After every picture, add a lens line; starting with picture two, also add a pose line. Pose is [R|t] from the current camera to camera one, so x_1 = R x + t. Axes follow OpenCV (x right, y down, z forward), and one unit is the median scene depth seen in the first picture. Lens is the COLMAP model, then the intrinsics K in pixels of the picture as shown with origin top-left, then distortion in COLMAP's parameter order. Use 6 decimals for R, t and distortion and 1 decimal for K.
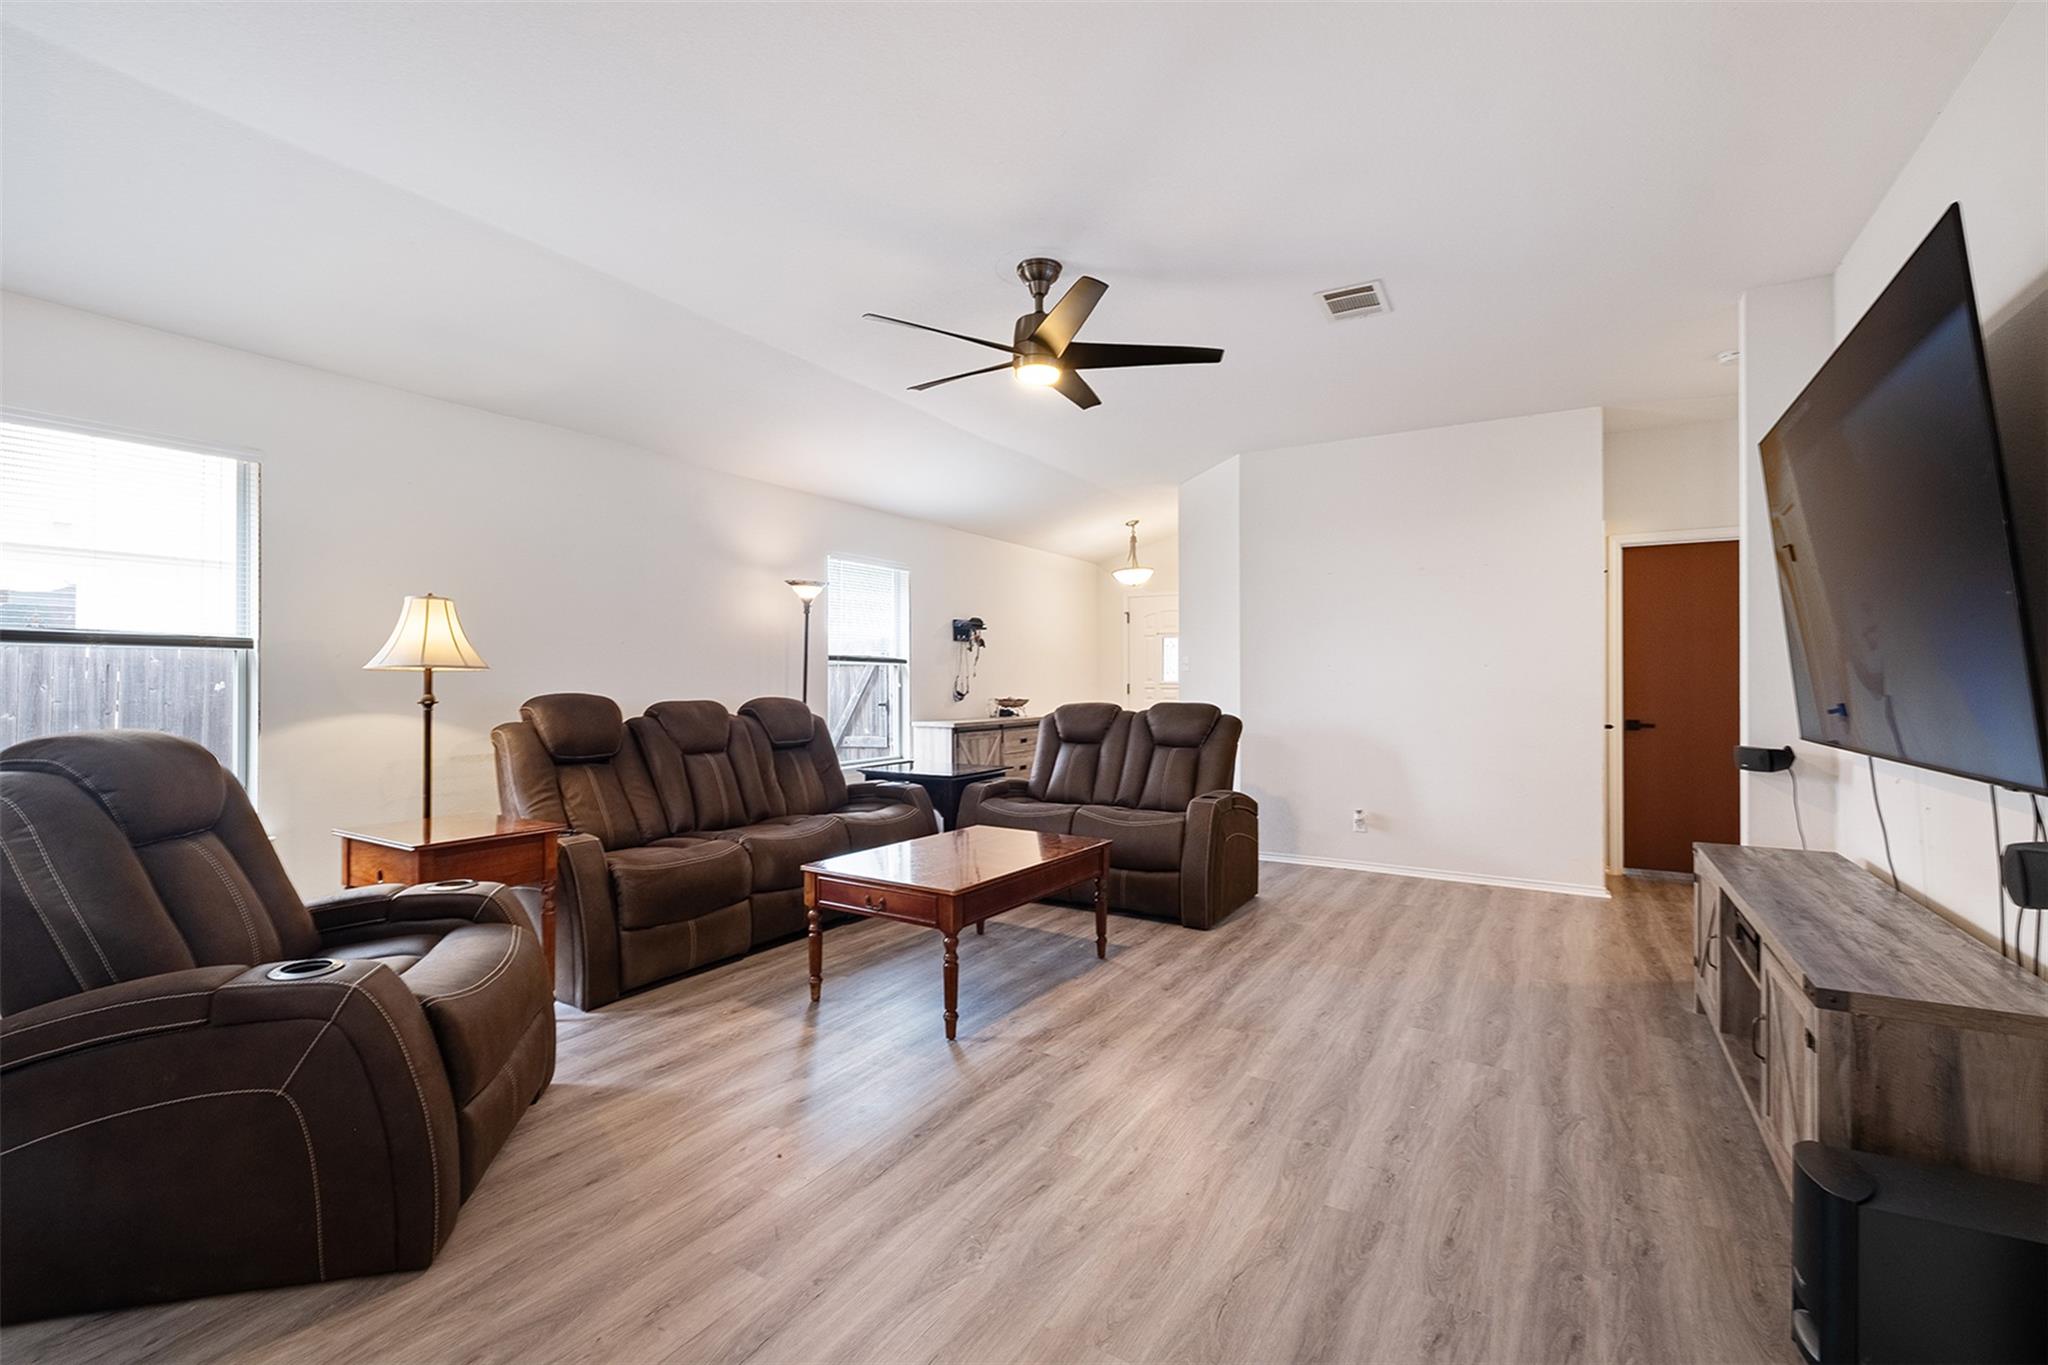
lens RADIAL K [[887.7, 0, 1027.8], [0, 887.7, 666.7], [0, 0, 1]] dist [0.010574, -0.000147]
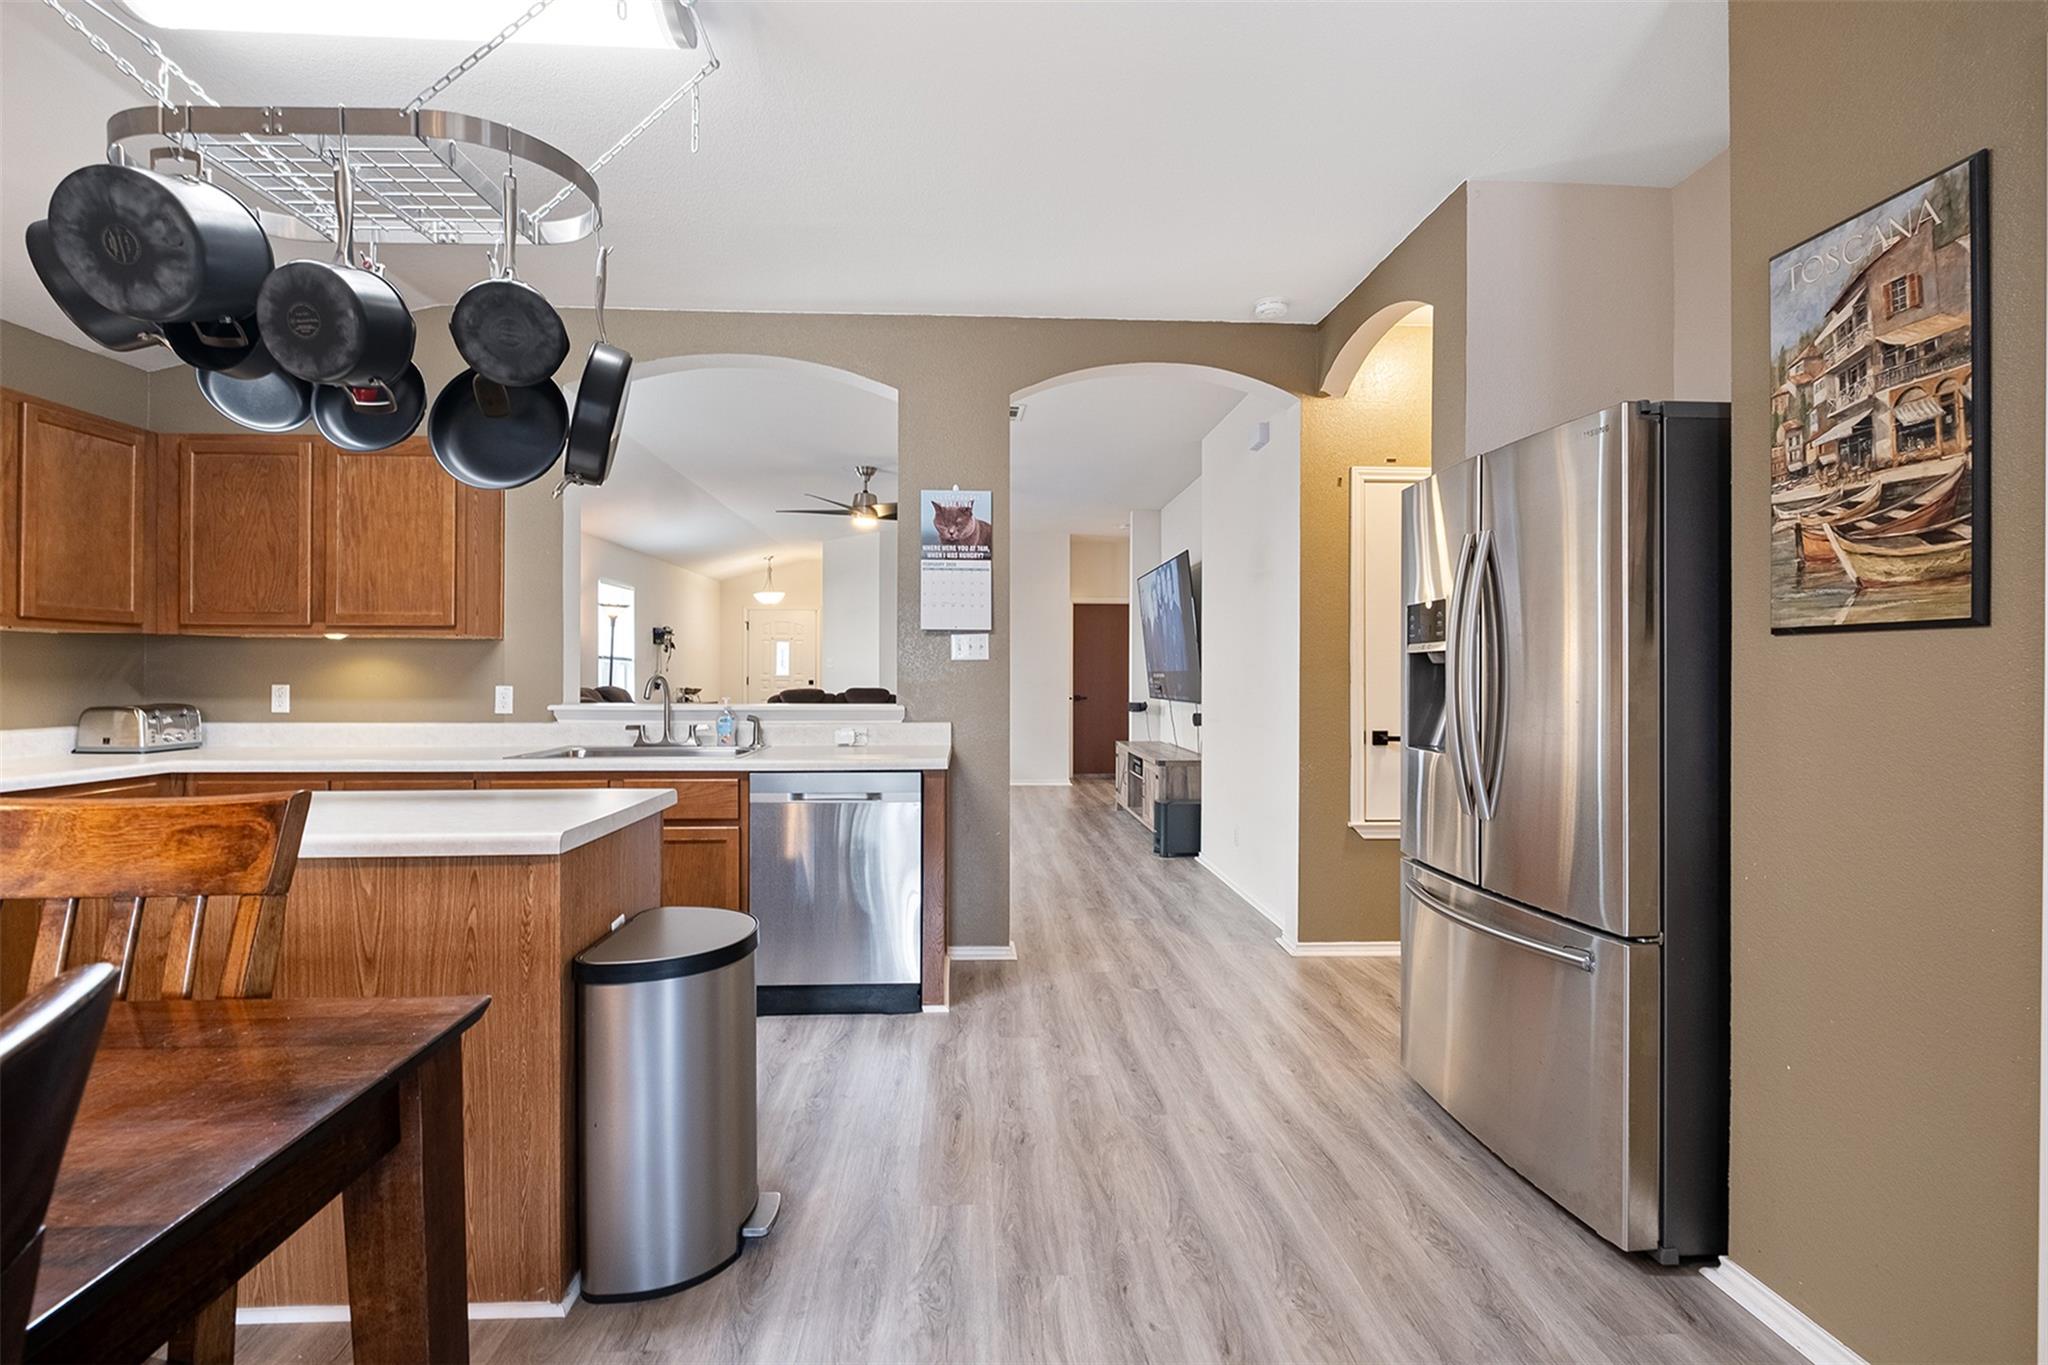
lens RADIAL K [[917.7, 0, 1012.9], [0, 917.7, 670.6], [0, 0, 1]] dist [0.004503, -0.006466]
pose [[0.829853, 0.004227, 0.557967, -0.592757], [-0.010803, 0.999906, 0.008492, -0.010536], [-0.557878, -0.013075, 0.829820, -0.615846]]
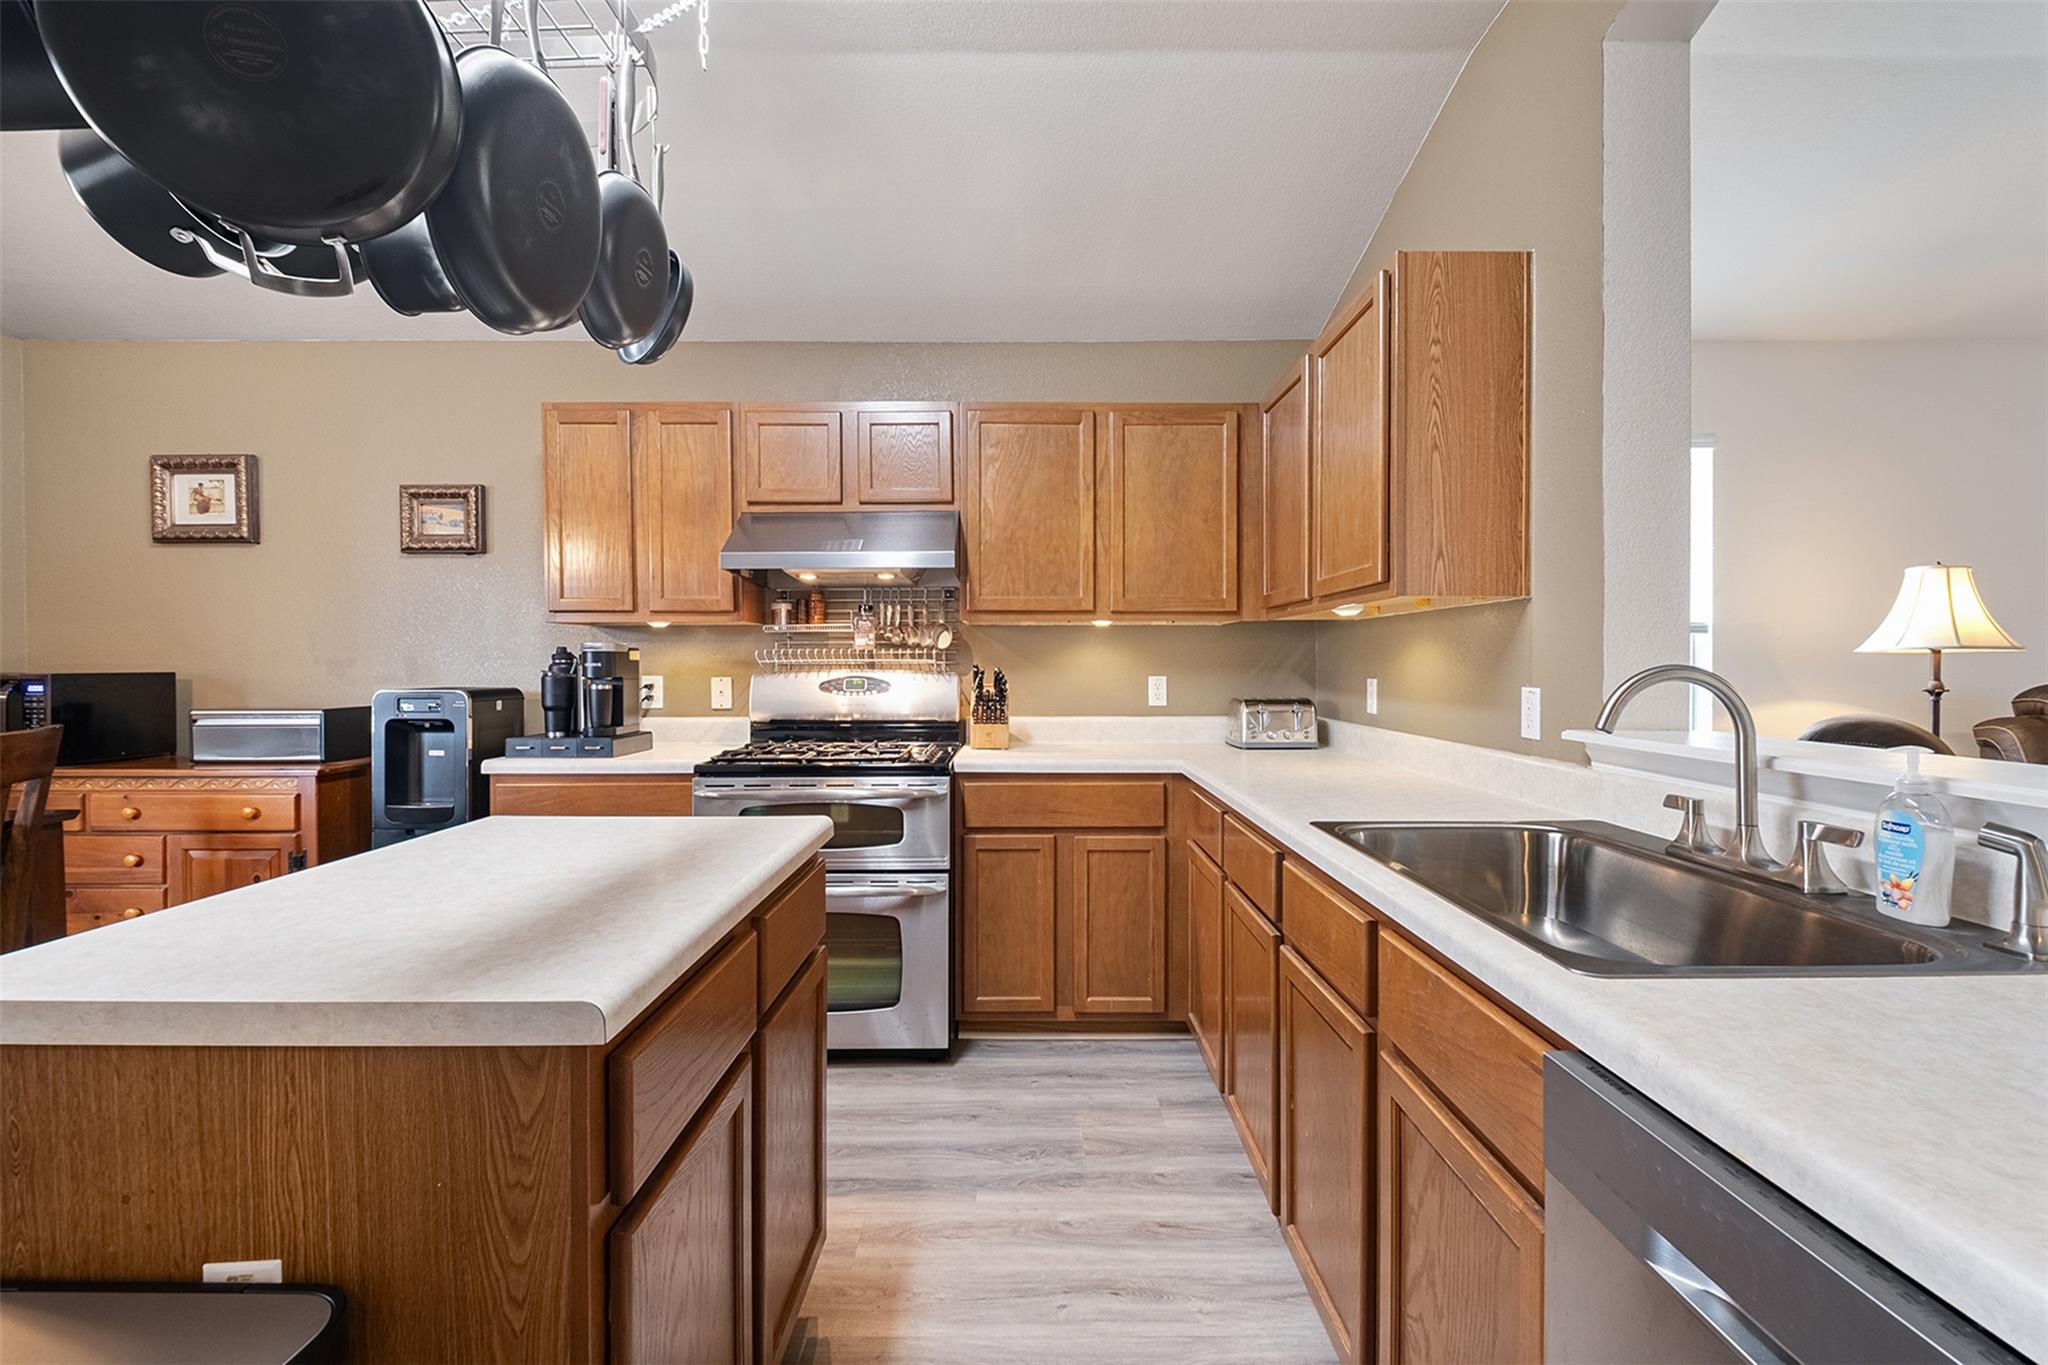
lens RADIAL K [[888.7, 0, 1024.6], [0, 888.7, 671.4], [0, 0, 1]] dist [0.003721, -0.005578]
pose [[0.521808, 0.008698, -0.853019, -0.290130], [0.013249, 0.999745, 0.018299, -0.003660], [0.852960, -0.020850, 0.521559, -0.127662]]
